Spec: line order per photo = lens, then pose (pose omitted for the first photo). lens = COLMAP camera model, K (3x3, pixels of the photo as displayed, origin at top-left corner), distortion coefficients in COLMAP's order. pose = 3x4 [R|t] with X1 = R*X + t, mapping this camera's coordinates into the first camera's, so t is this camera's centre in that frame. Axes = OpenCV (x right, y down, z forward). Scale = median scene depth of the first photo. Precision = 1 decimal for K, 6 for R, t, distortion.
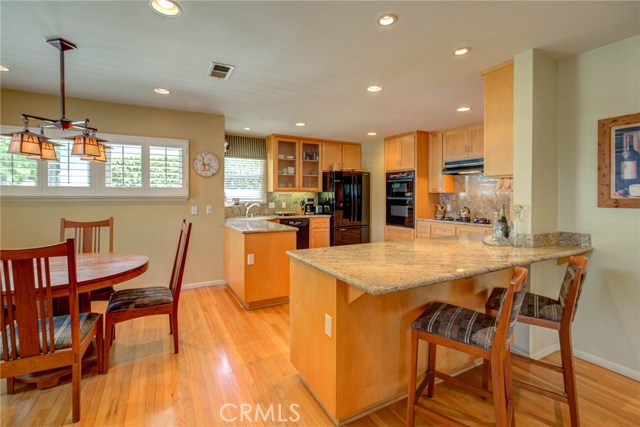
lens RADIAL K [[291.8, 0, 323.3], [0, 291.8, 200.2], [0, 0, 1]] dist [-0.009702, 0.000303]
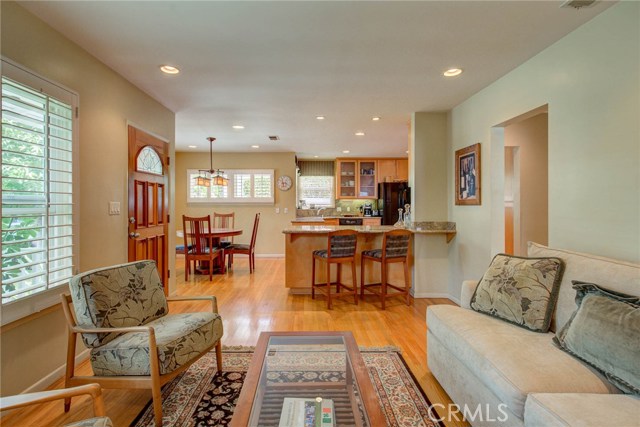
lens RADIAL K [[319.3, 0, 321.2], [0, 319.3, 208.5], [0, 0, 1]] dist [0.001550, 0.000116]
pose [[0.888155, 0.002772, -0.459535, 0.453049], [-0.005170, 0.999979, -0.003959, 0.021057], [0.459515, 0.005892, 0.888151, -0.376024]]
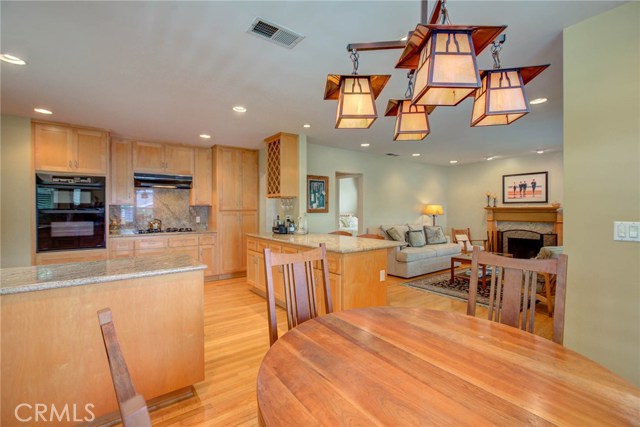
lens RADIAL K [[291.8, 0, 321.0], [0, 291.8, 210.3], [0, 0, 1]] dist [-0.009702, 0.000303]
pose [[-0.123863, -0.008767, 0.992261, -0.547495], [0.015443, 0.999823, 0.010762, -0.008520], [-0.992179, 0.016656, -0.123705, 0.476291]]
